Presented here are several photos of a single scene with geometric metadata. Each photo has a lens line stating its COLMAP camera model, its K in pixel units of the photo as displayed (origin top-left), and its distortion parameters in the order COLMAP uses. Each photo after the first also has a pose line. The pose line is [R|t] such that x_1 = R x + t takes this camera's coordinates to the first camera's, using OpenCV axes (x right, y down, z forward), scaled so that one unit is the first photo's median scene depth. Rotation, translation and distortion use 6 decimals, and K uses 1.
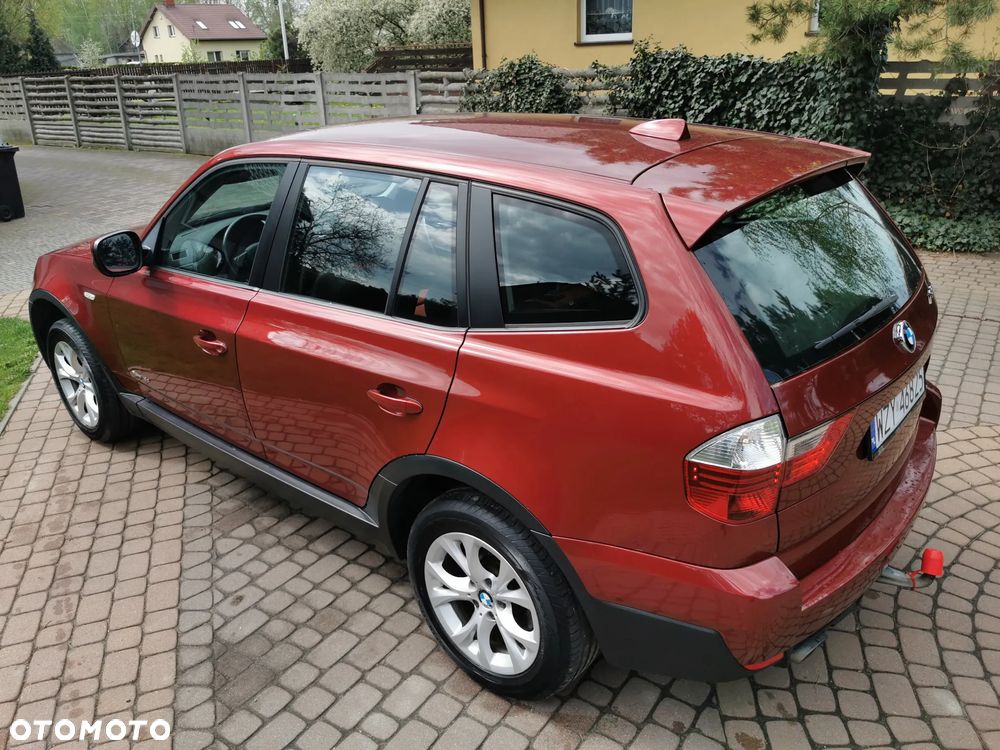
lens RADIAL K [[770.7, 0, 498.2], [0, 770.7, 379.4], [0, 0, 1]] dist [0.073618, -0.108167]
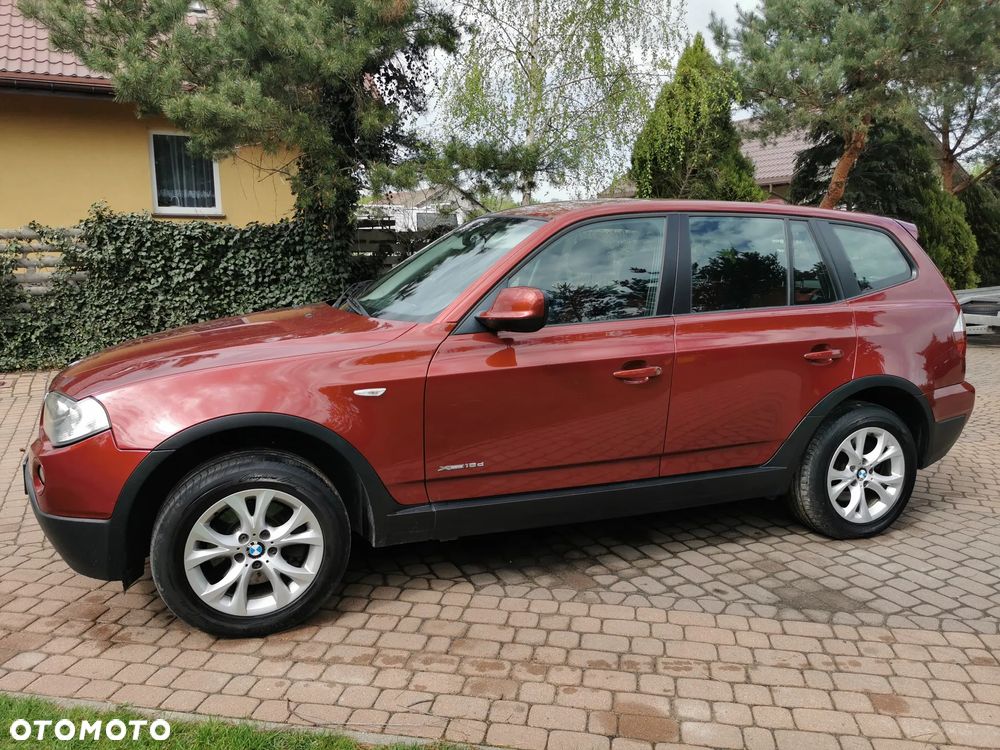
lens RADIAL K [[770.7, 0, 498.2], [0, 770.7, 379.4], [0, 0, 1]] dist [0.073618, -0.108167]
pose [[0.485505, -0.115324, 0.866594, -1.268048], [0.327589, 0.943036, -0.058033, -0.034829], [-0.810537, 0.312062, 0.495628, 0.555810]]
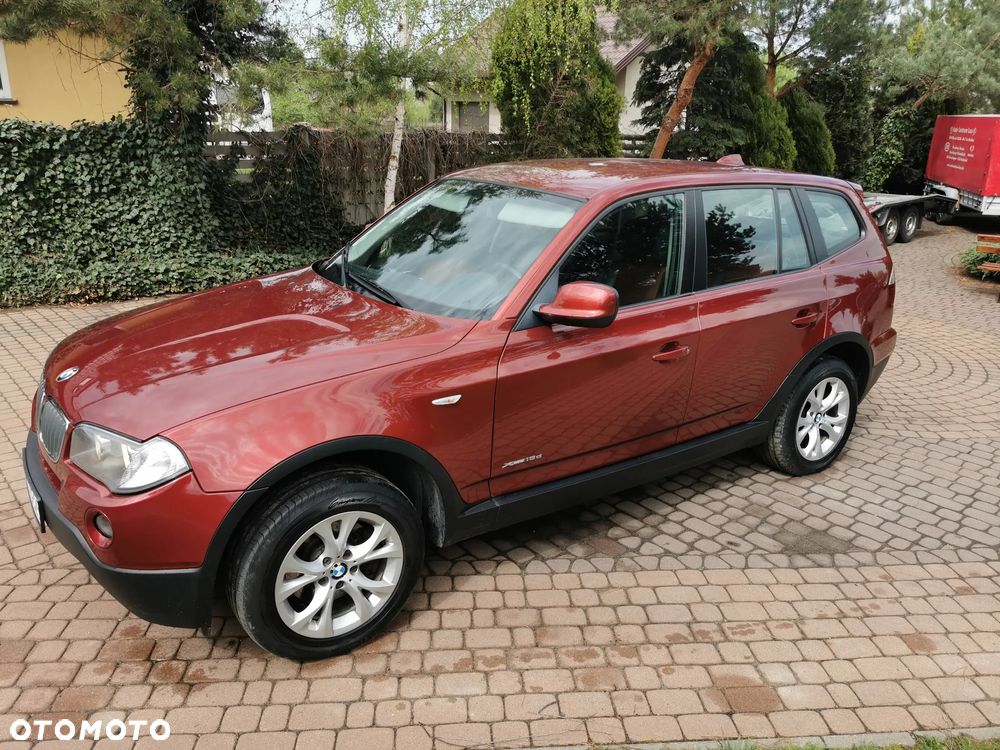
lens RADIAL K [[770.7, 0, 498.2], [0, 770.7, 379.4], [0, 0, 1]] dist [0.073618, -0.108167]
pose [[0.249668, -0.270258, 0.929853, -1.346941], [0.351615, 0.920022, 0.172991, -0.267008], [-0.902238, 0.283760, 0.324727, 0.779109]]
